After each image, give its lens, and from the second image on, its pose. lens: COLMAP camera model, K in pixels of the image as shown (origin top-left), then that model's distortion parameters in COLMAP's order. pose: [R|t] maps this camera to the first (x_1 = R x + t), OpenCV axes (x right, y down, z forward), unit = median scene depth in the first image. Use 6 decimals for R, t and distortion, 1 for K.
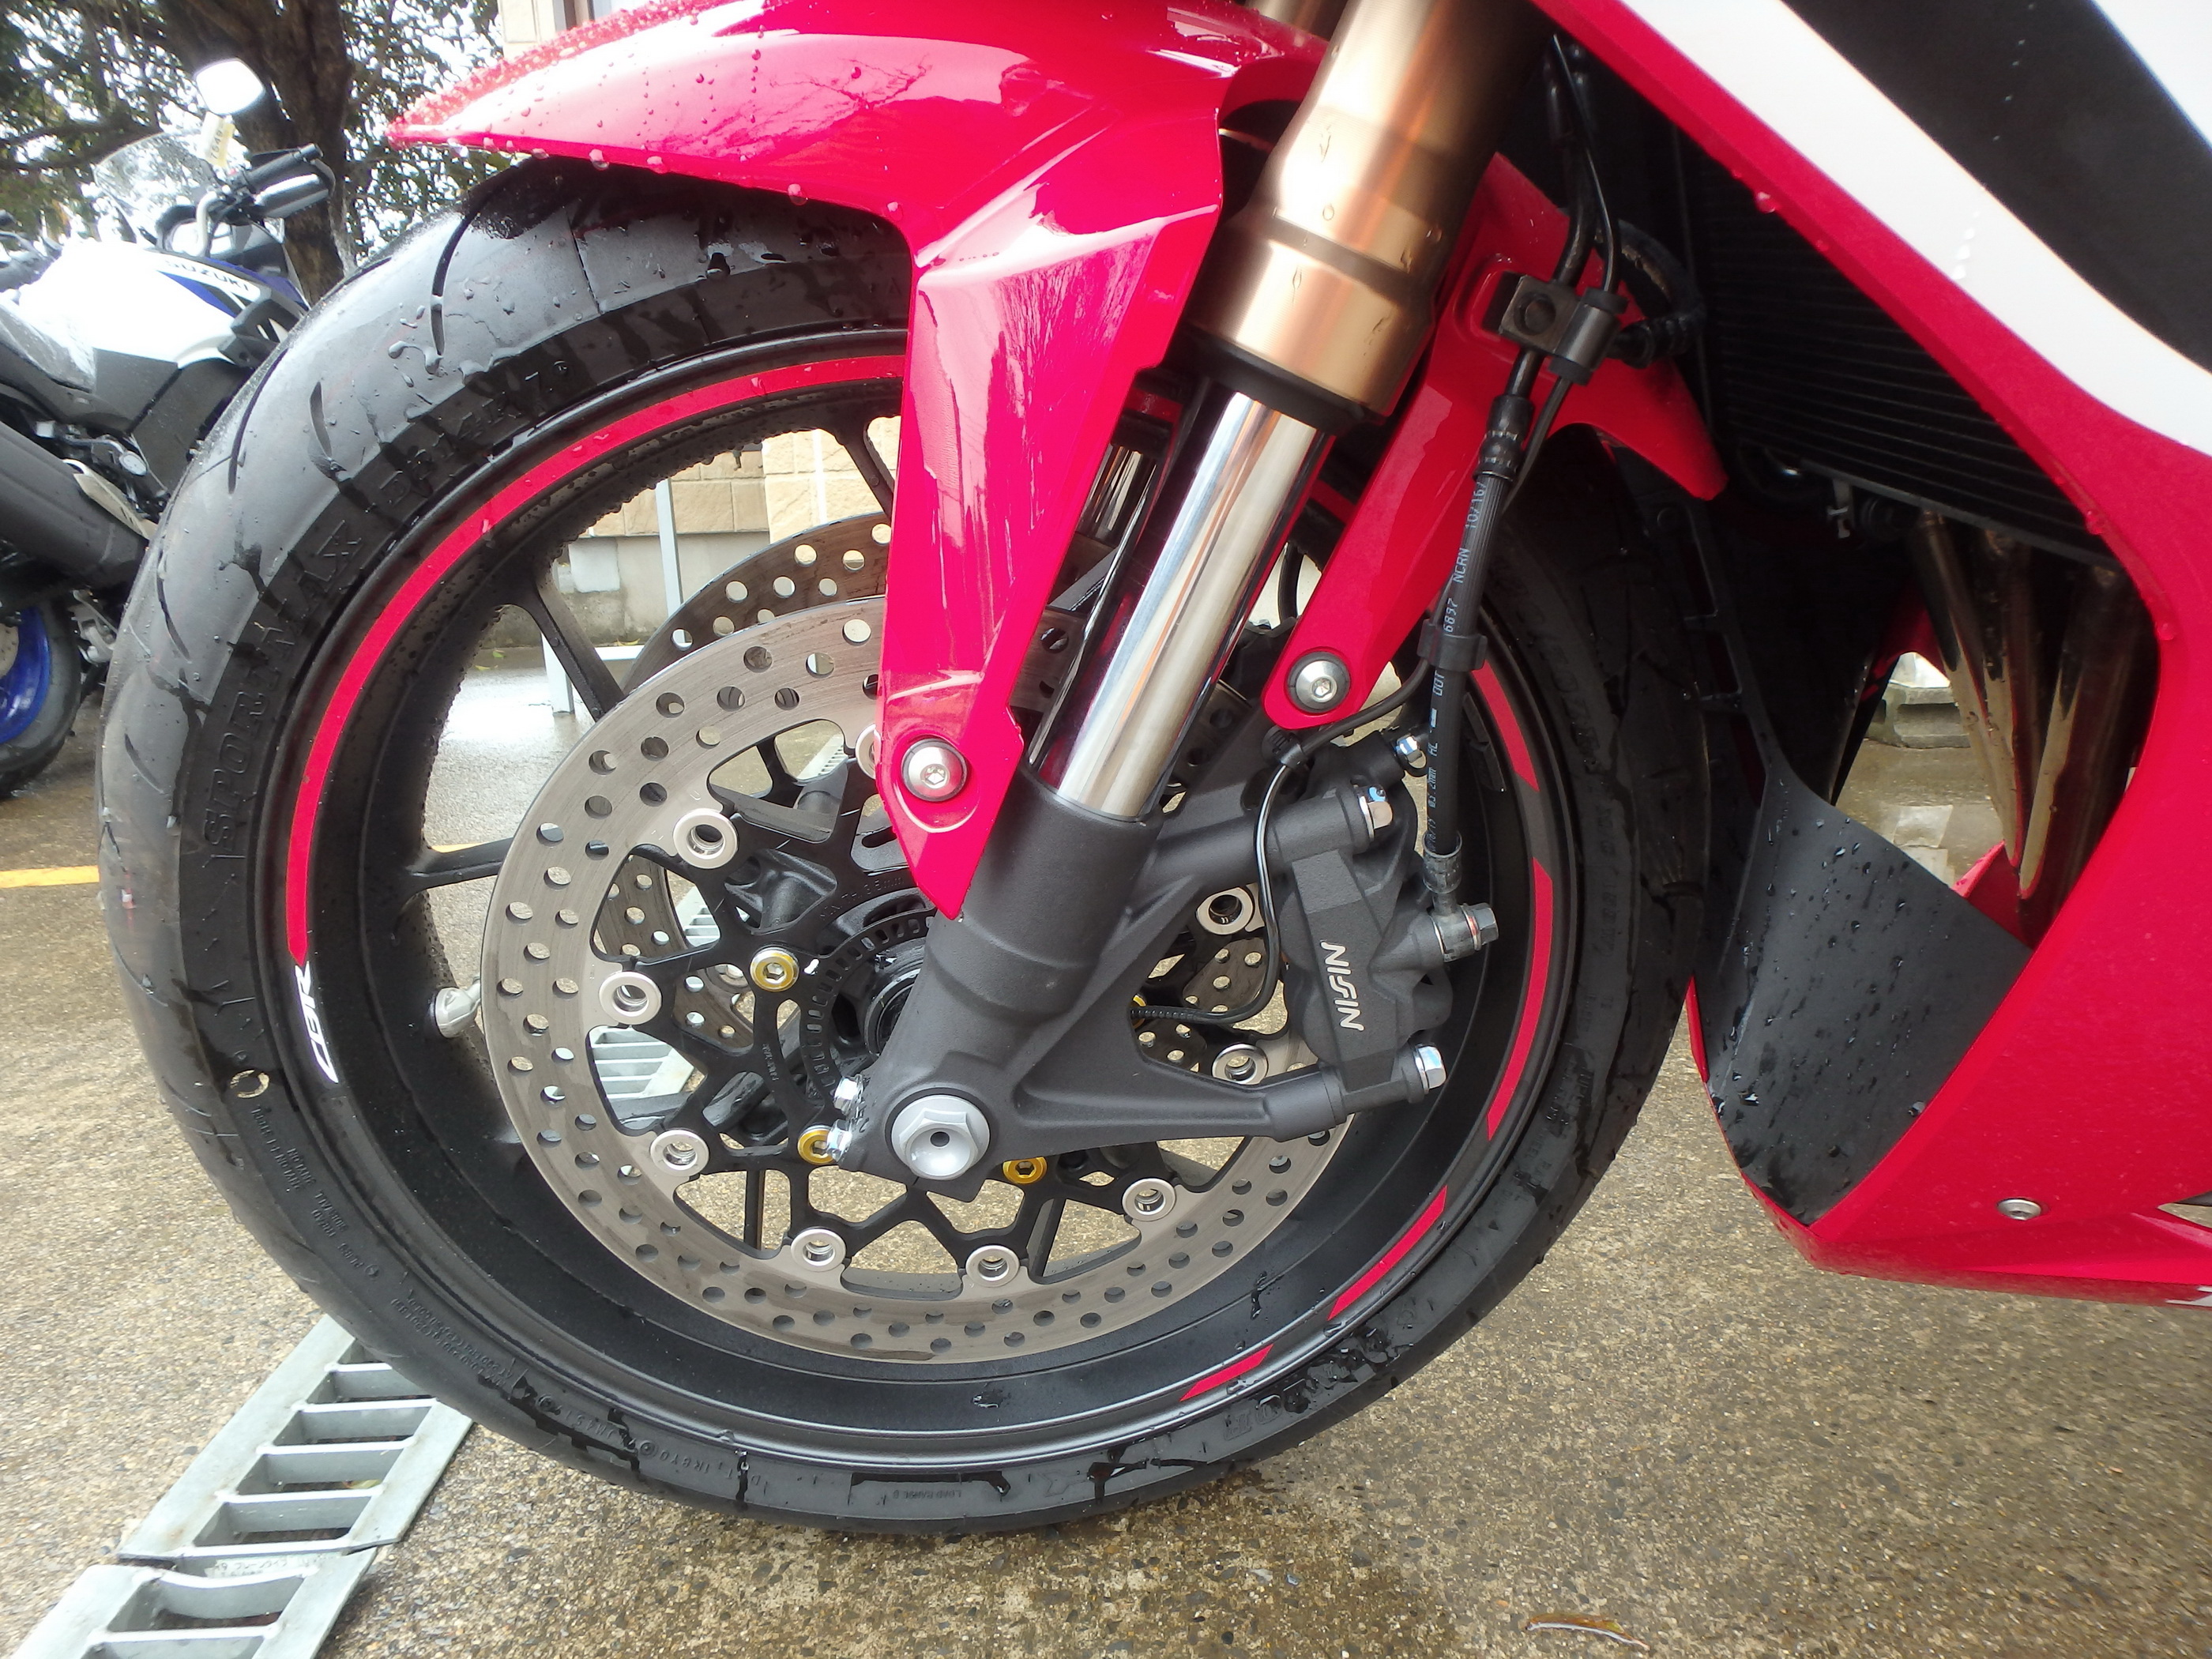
lens RADIAL K [[1363.6, 0, 1093.6], [0, 1363.6, 812.6], [0, 0, 1]] dist [-0.033299, -0.003127]
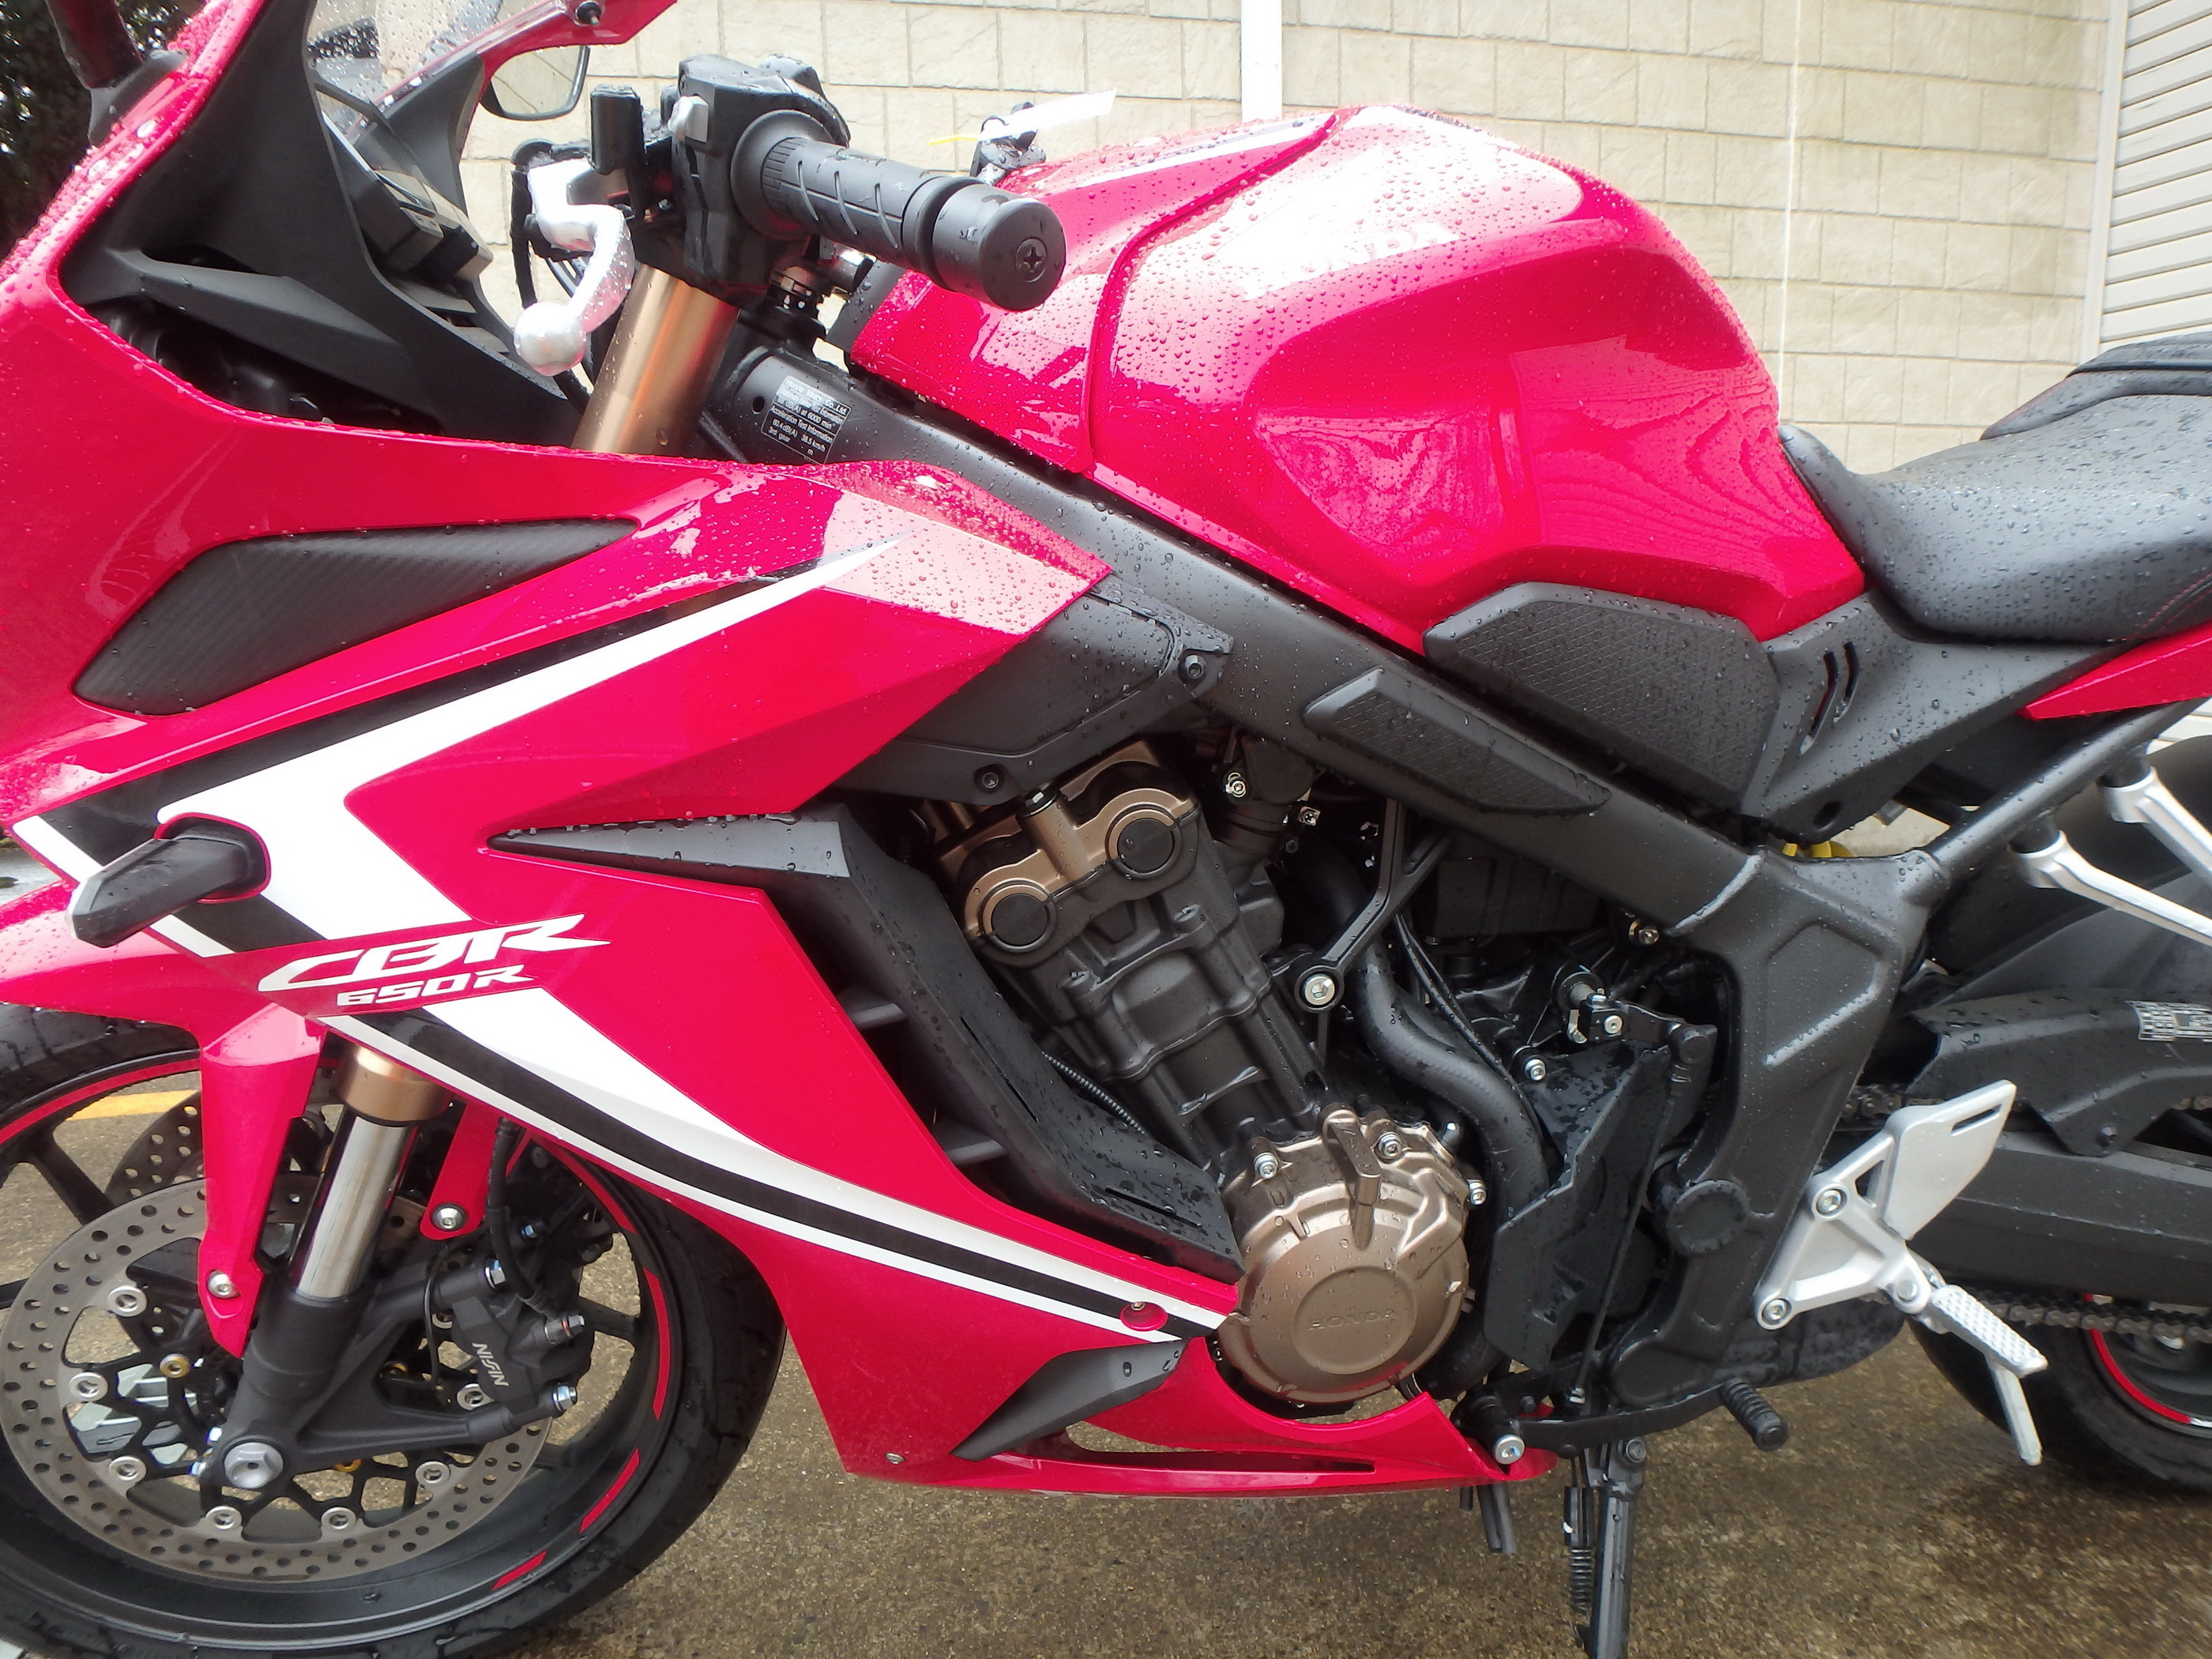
lens RADIAL K [[1345.9, 0, 1117.5], [0, 1345.9, 789.0], [0, 0, 1]] dist [-0.035729, 0.006097]
pose [[0.988839, -0.009555, 0.148680, 0.628178], [0.022705, 0.995950, -0.086997, -0.391796], [-0.147247, 0.089402, 0.985051, -0.804234]]
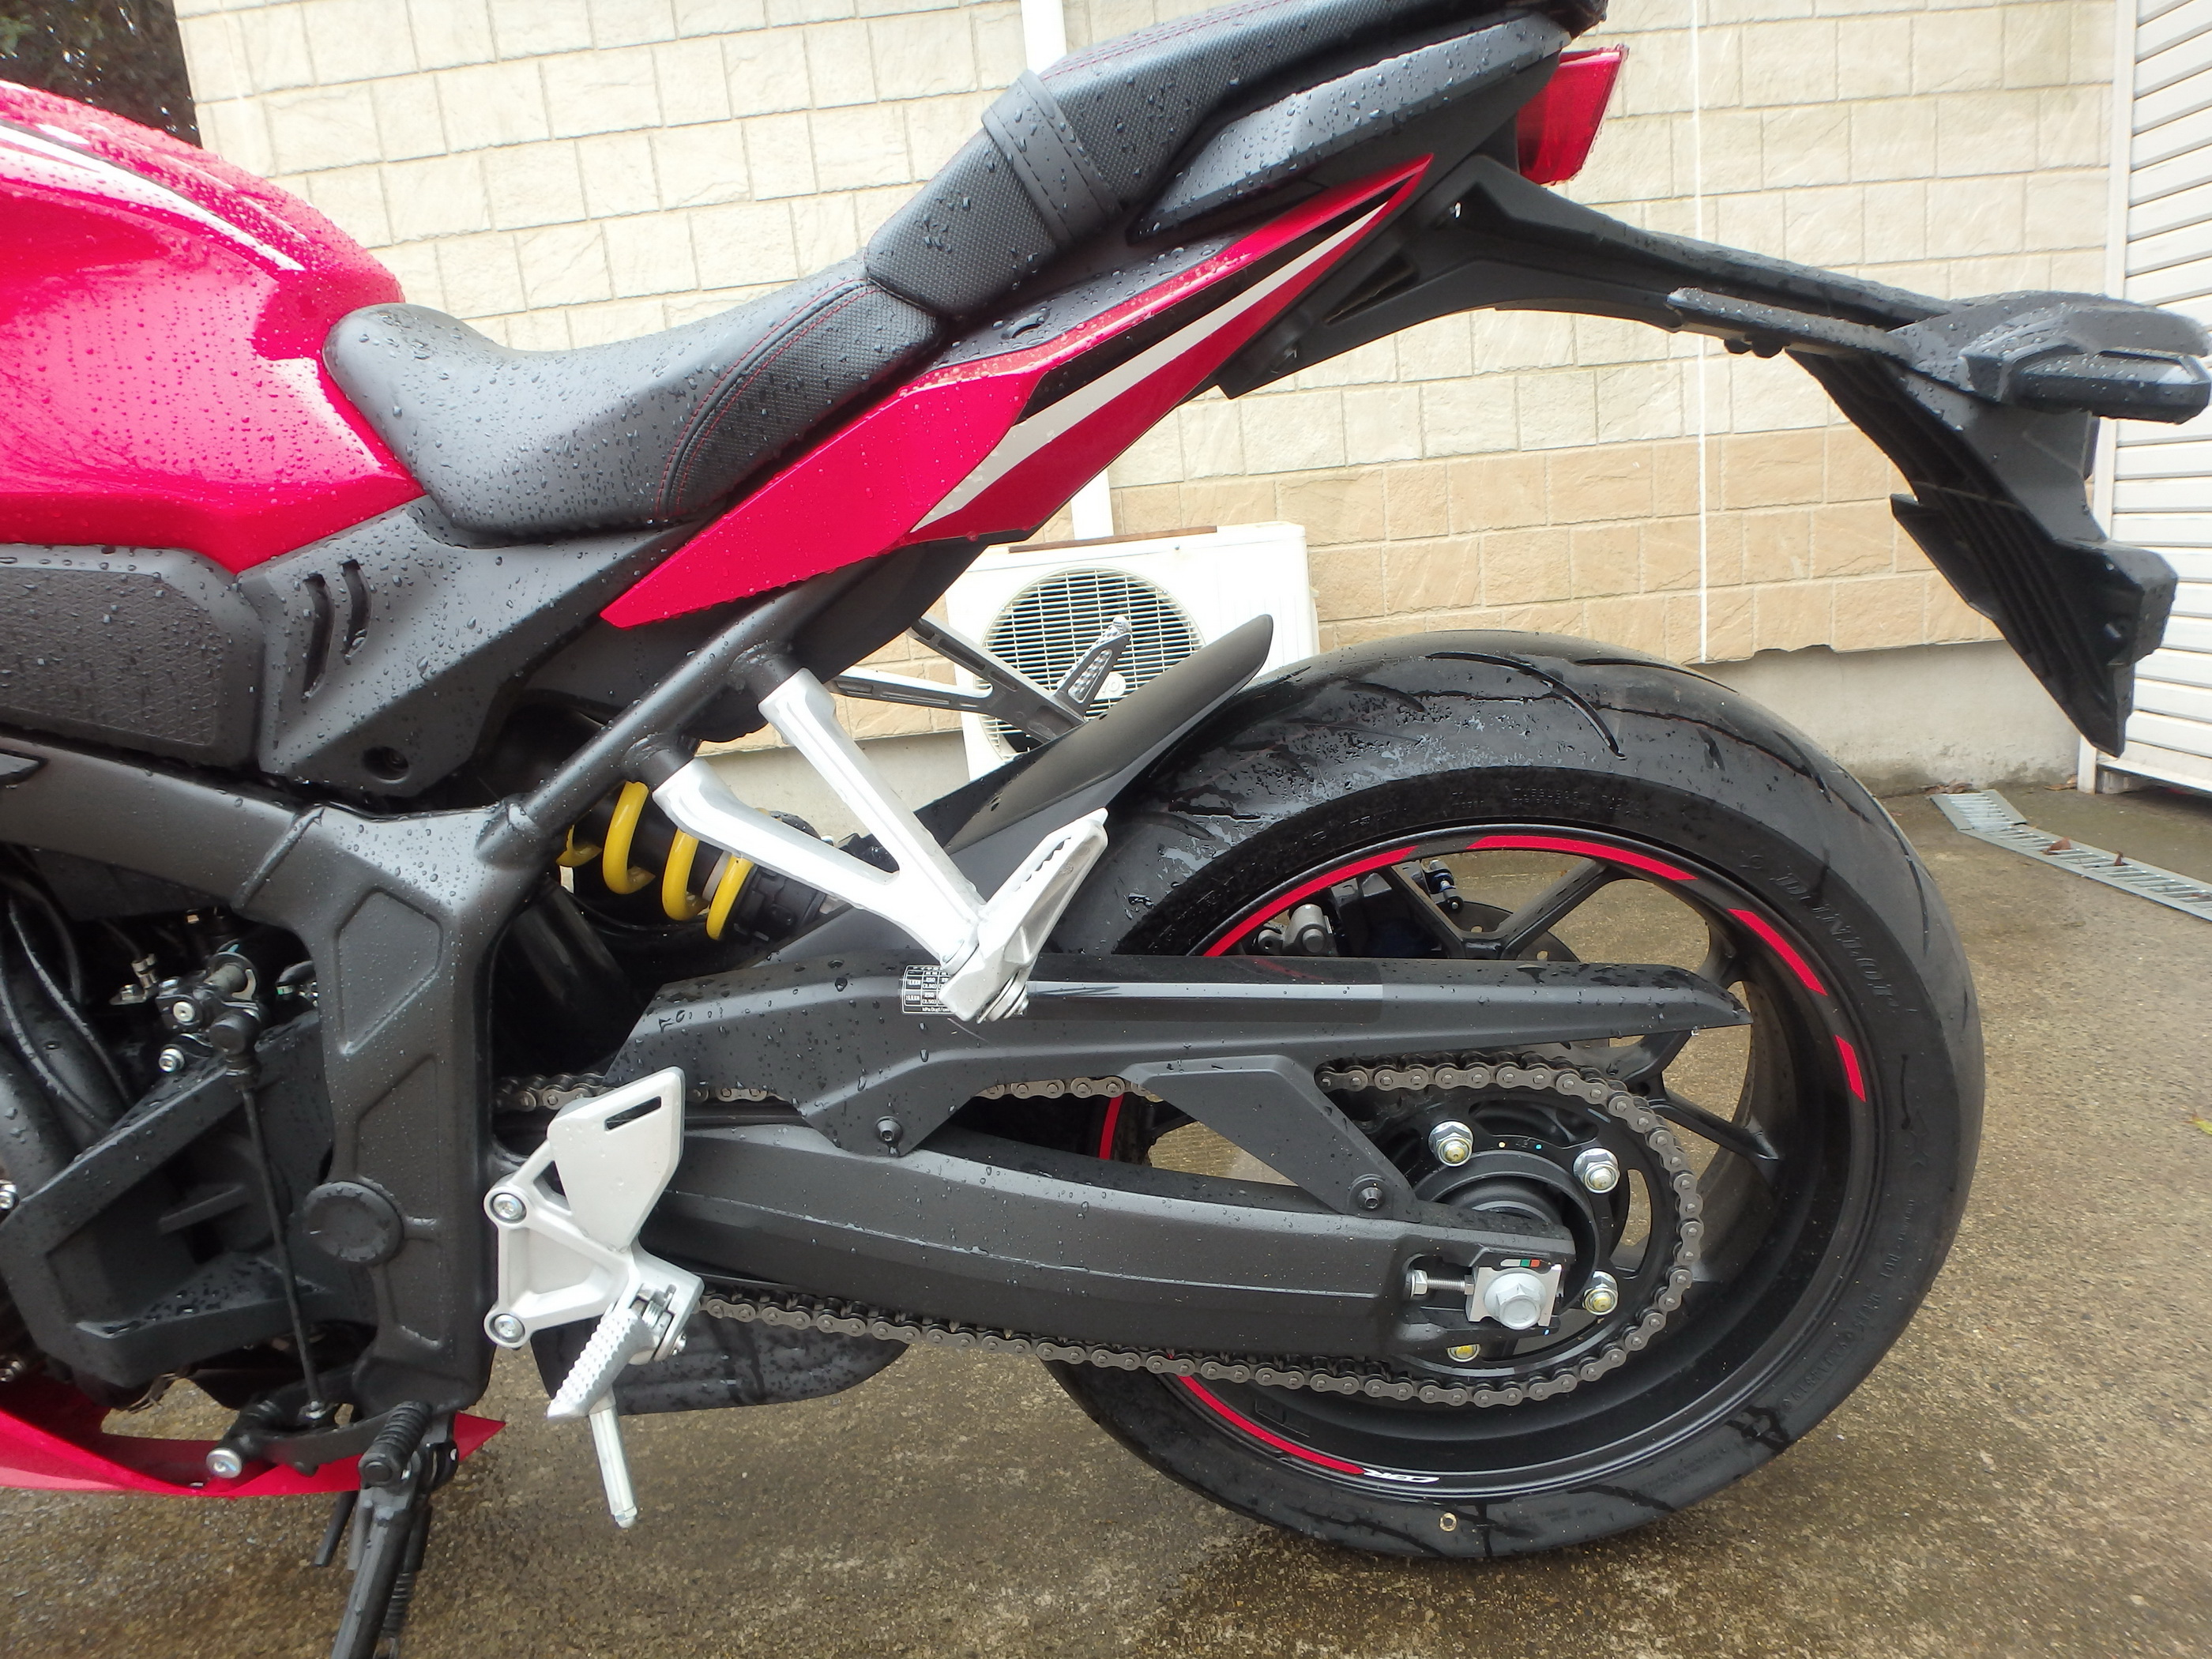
lens RADIAL K [[1354.1, 0, 1128.4], [0, 1354.1, 804.2], [0, 0, 1]] dist [-0.036359, 0.004727]
pose [[0.997238, -0.060813, -0.042644, 2.369065], [0.058775, 0.997140, -0.047503, -0.331481], [0.045411, 0.044865, 0.997960, -0.693773]]
